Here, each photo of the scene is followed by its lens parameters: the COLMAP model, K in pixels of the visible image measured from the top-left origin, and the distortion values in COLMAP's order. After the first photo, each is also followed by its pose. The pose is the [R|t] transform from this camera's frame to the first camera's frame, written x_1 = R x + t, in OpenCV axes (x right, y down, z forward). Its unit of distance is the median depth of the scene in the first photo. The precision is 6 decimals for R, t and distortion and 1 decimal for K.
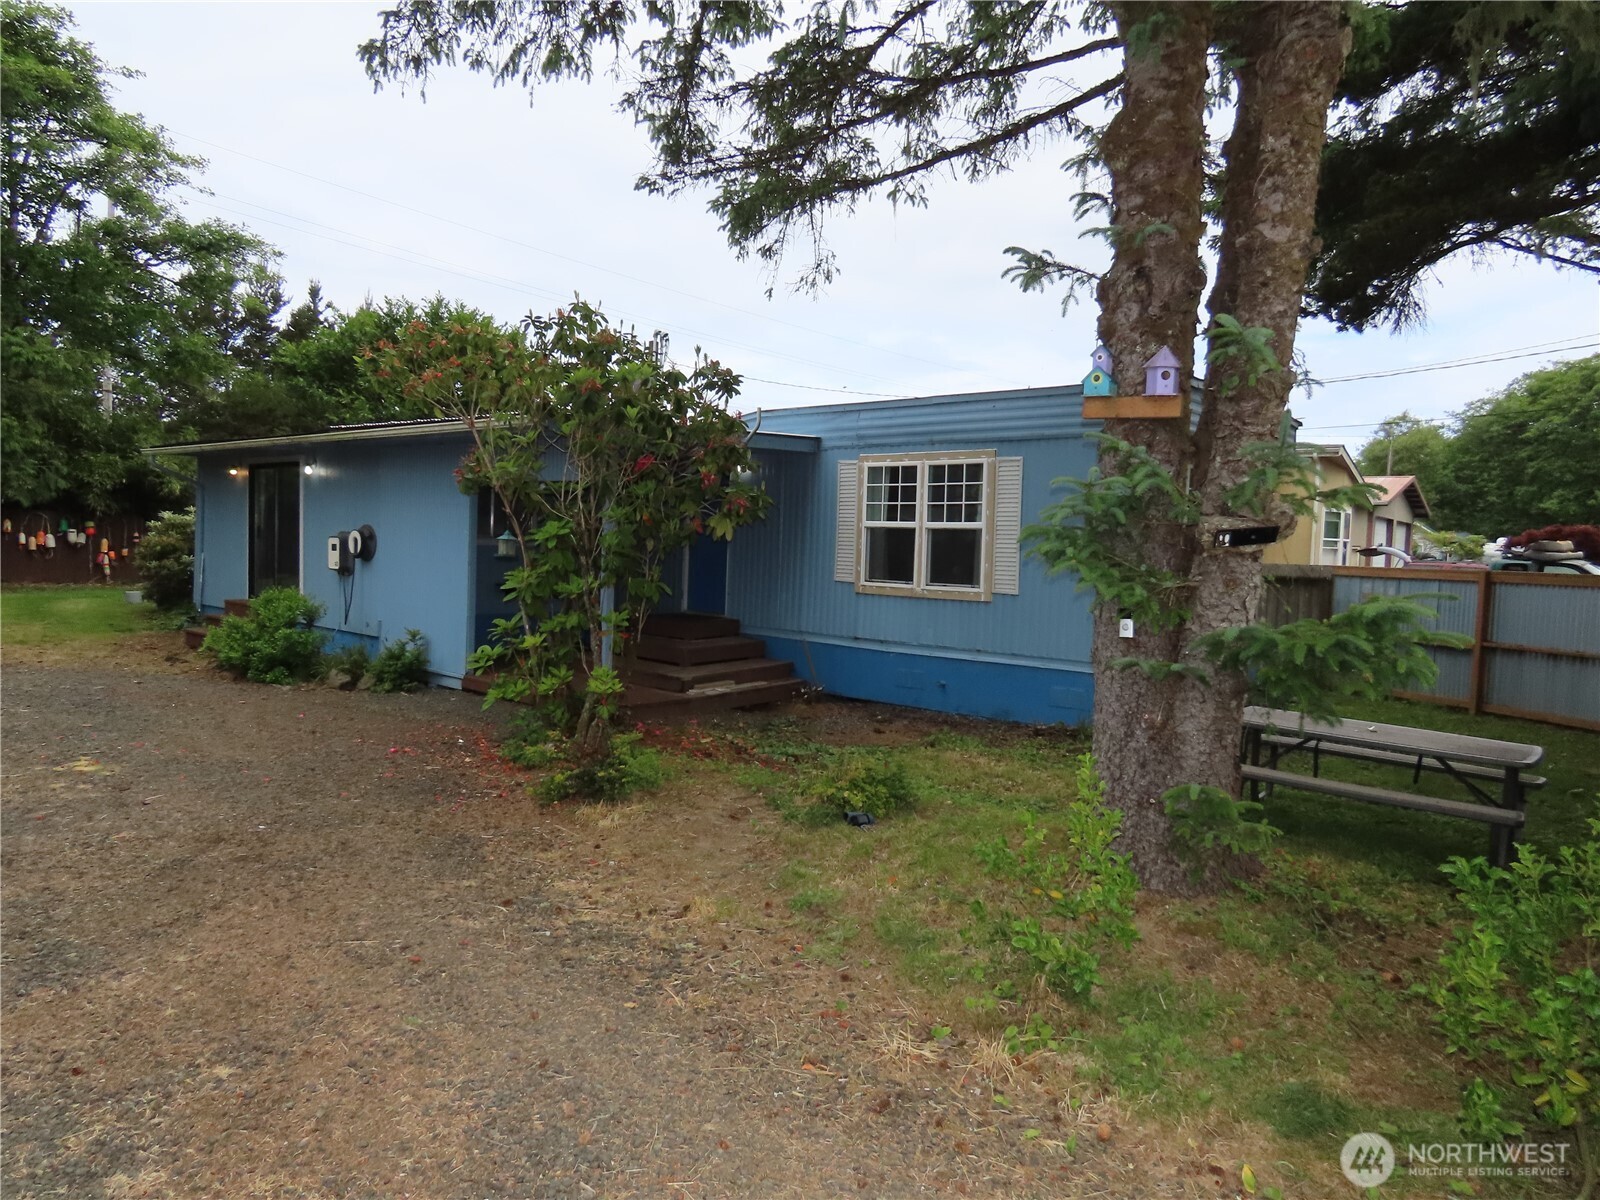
lens RADIAL K [[1025.9, 0, 800.0], [0, 1025.9, 600.0], [0, 0, 1]] dist [-0.002784, 0.002602]
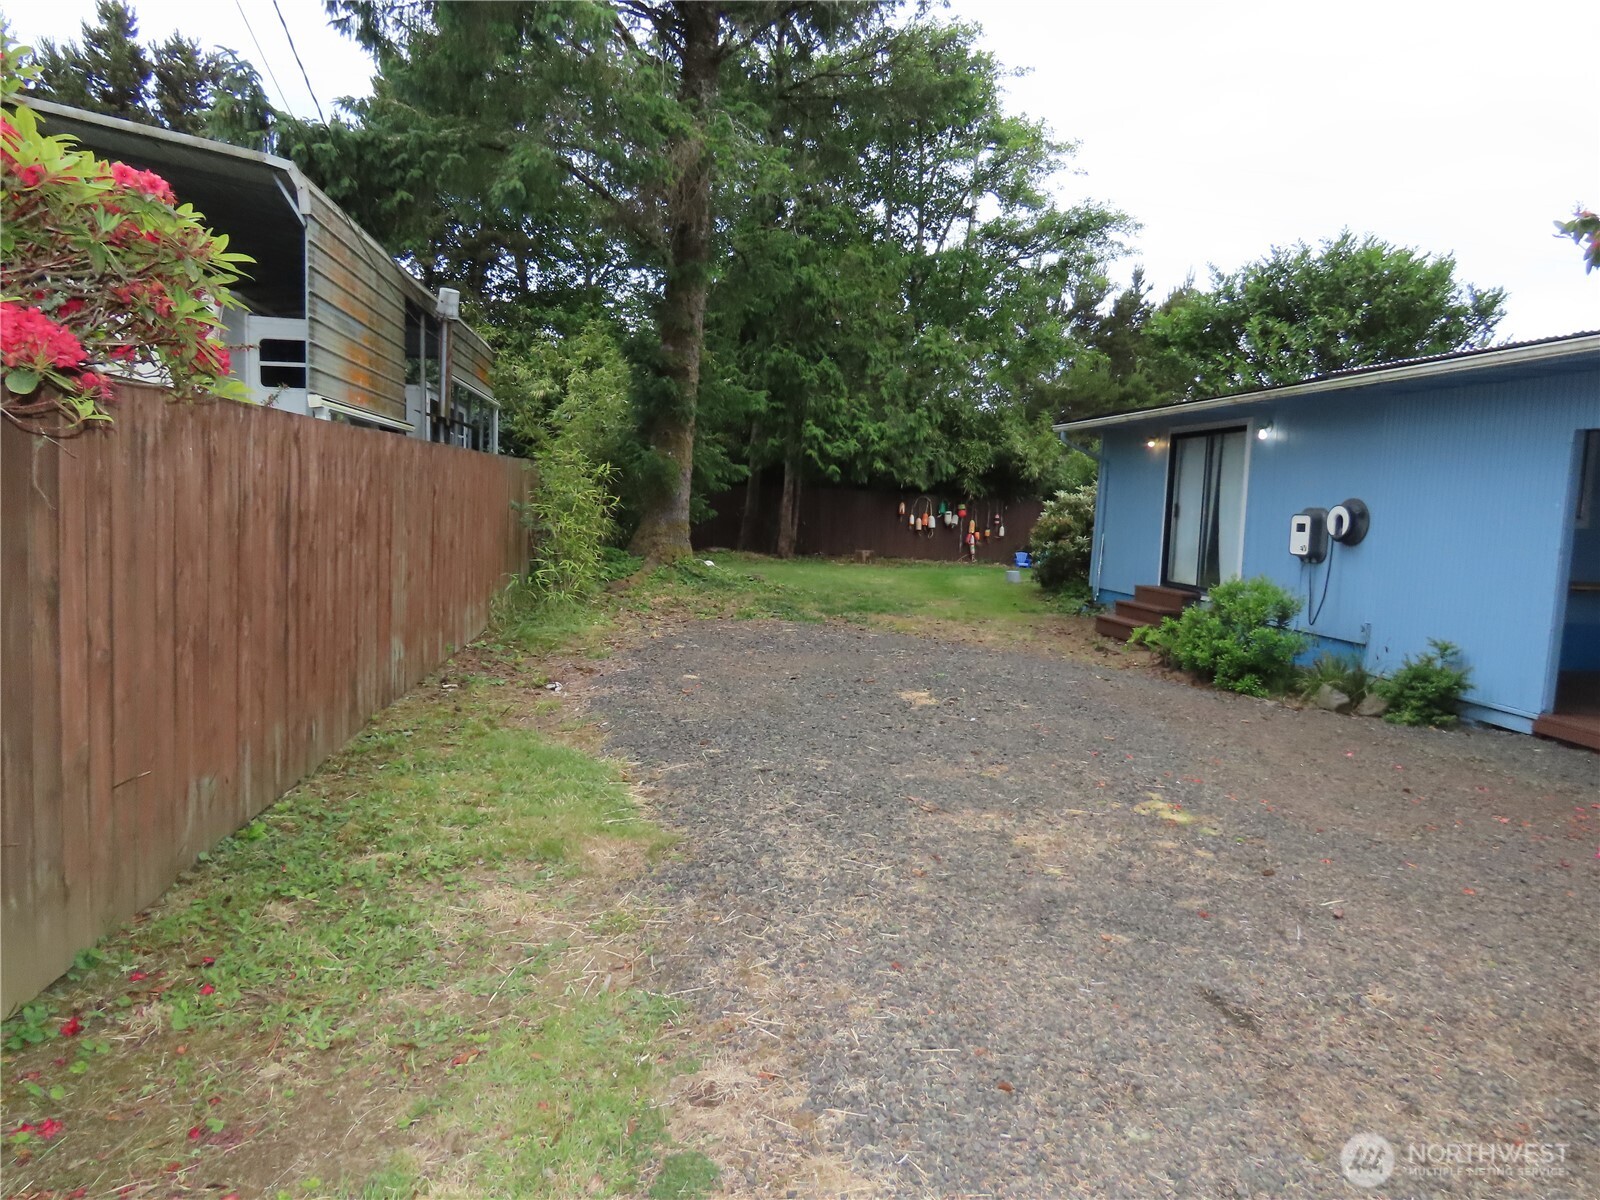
lens RADIAL K [[1025.9, 0, 800.0], [0, 1025.9, 600.0], [0, 0, 1]] dist [-0.002784, 0.002602]
pose [[0.755202, 0.054868, -0.653192, -0.119865], [-0.046161, 0.998468, 0.030501, -0.000636], [0.653865, 0.007118, 0.756578, 0.073220]]
